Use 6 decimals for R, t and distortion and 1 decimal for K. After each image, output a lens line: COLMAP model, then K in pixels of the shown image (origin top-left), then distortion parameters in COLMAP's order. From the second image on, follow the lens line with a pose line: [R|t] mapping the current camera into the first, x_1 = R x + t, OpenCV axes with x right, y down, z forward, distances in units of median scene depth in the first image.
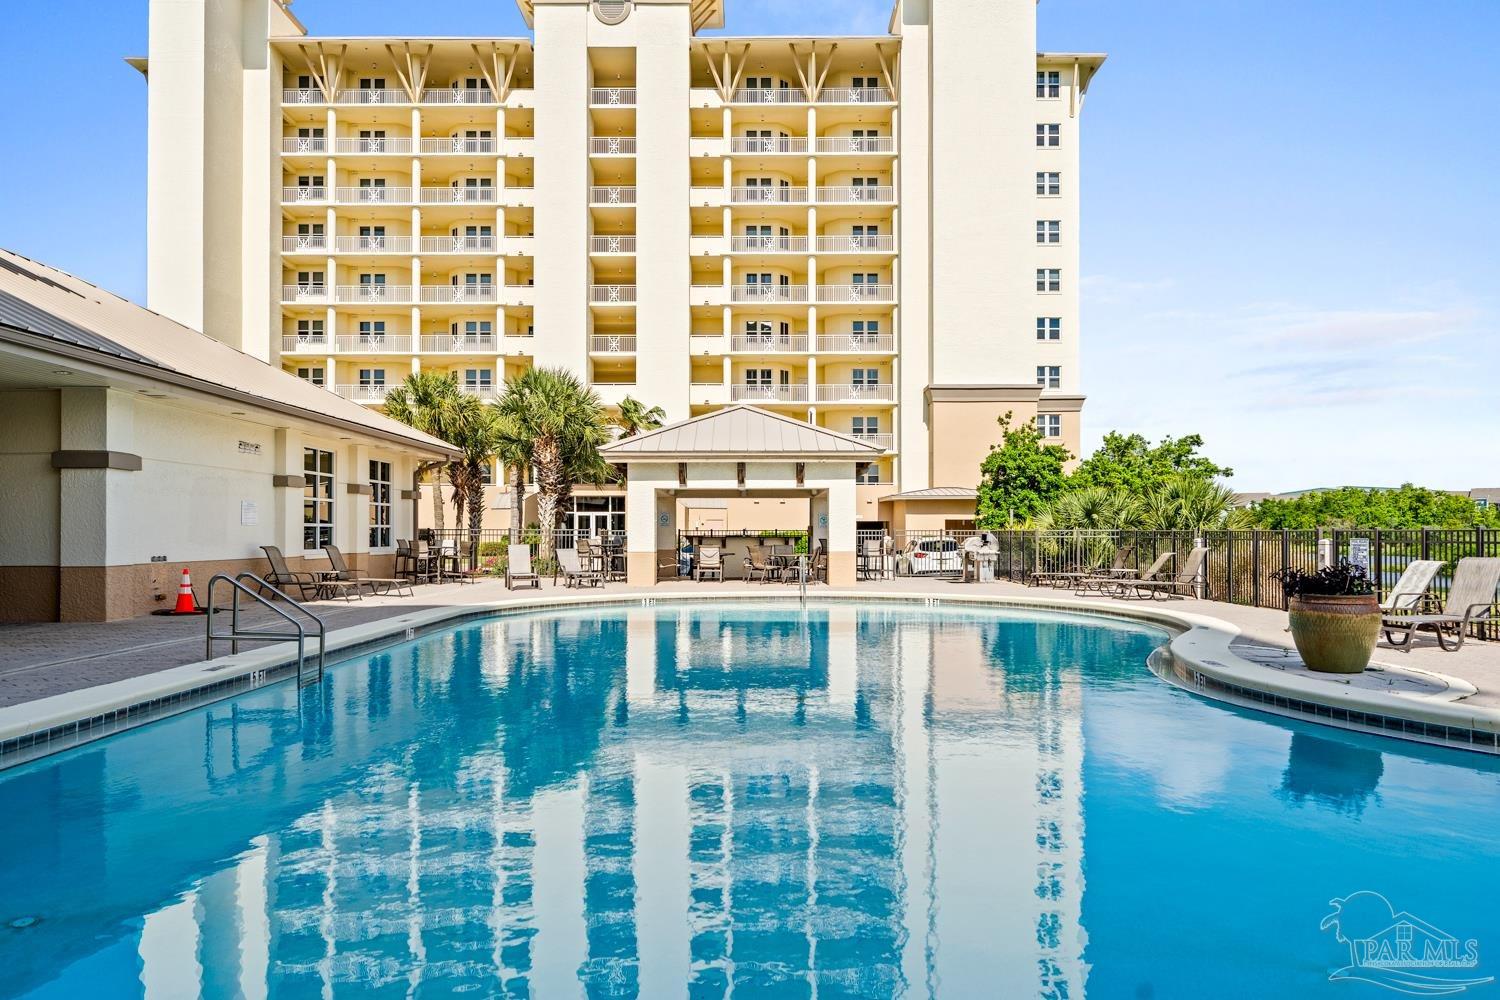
lens RADIAL K [[1013.1, 0, 756.3], [0, 1013.1, 514.4], [0, 0, 1]] dist [0.020804, -0.002684]
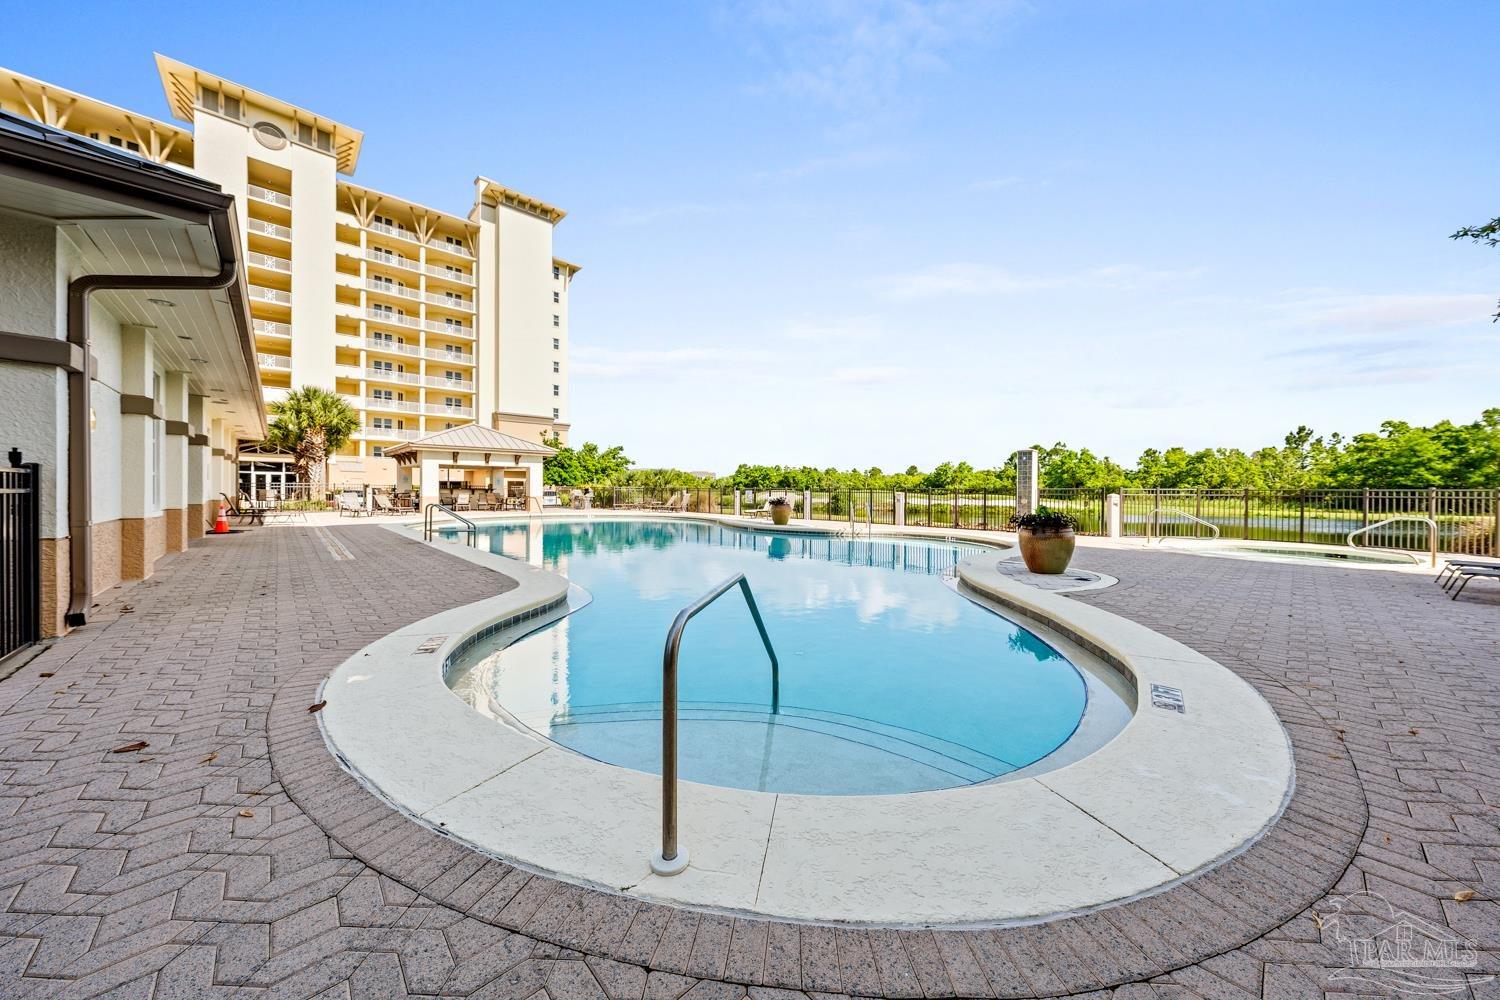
lens RADIAL K [[516.0, 0, 745.1], [0, 516.0, 488.2], [0, 0, 1]] dist [0.007224, 0.000426]
pose [[0.739015, 0.007810, 0.673644, -0.139664], [-0.019995, 0.999747, 0.010344, -0.000418], [-0.673393, -0.021114, 0.738984, -0.053481]]
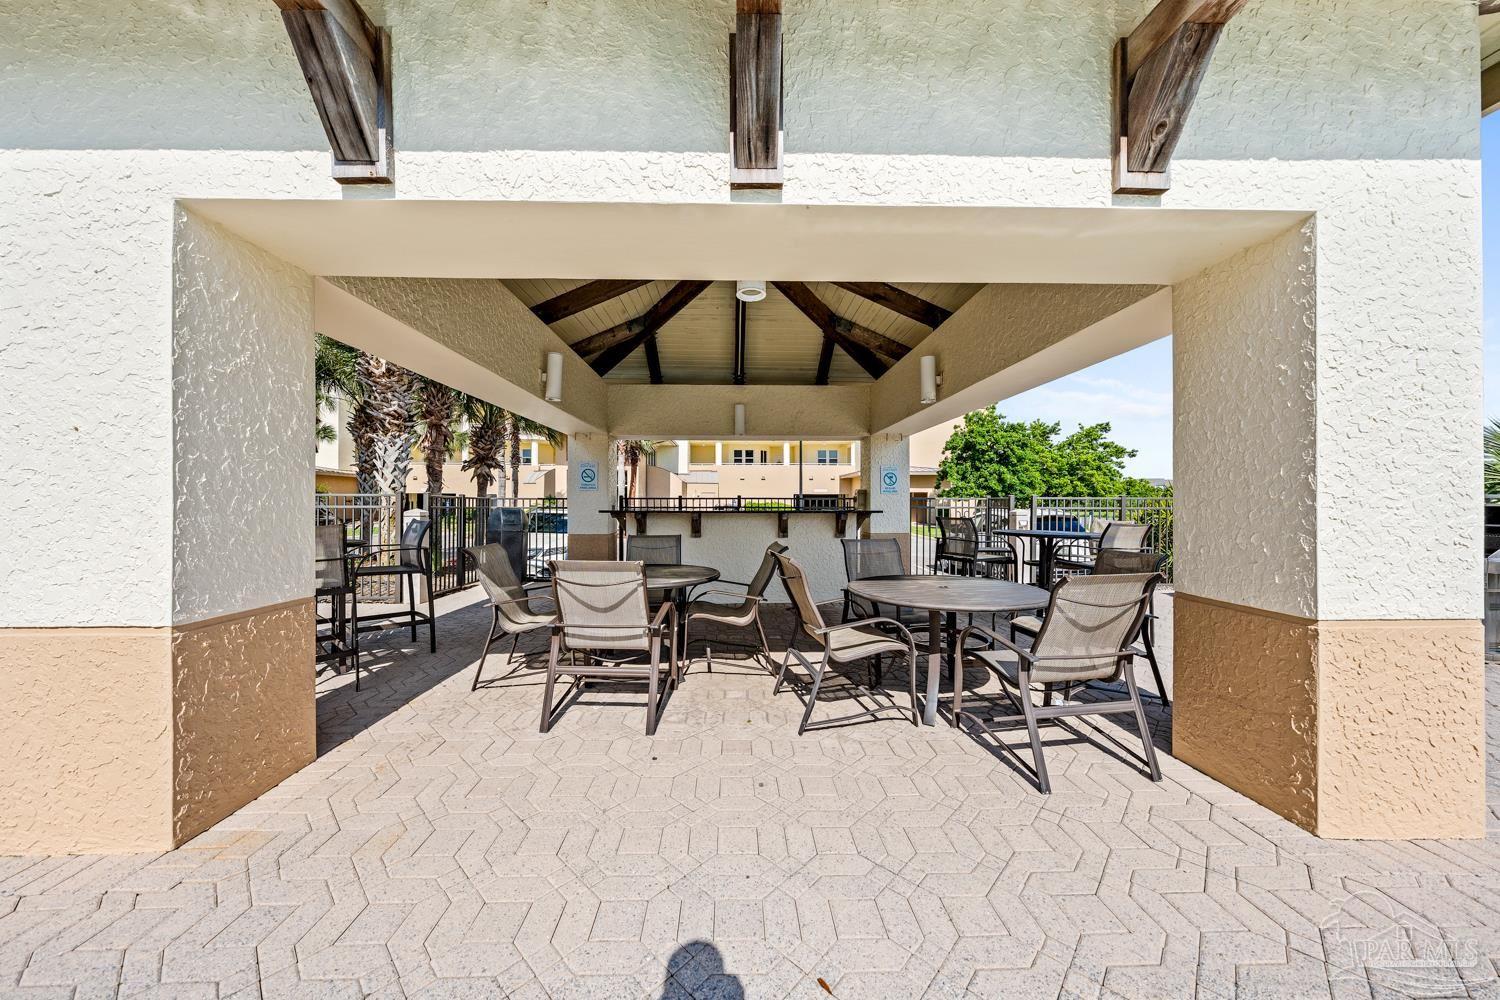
lens RADIAL K [[516.0, 0, 761.2], [0, 516.0, 502.1], [0, 0, 1]] dist [0.007224, 0.000426]
pose [[0.998818, 0.001905, 0.048572, -0.007054], [-0.002778, 0.999836, 0.017918, 0.005976], [-0.048530, -0.018032, 0.998659, 0.379630]]
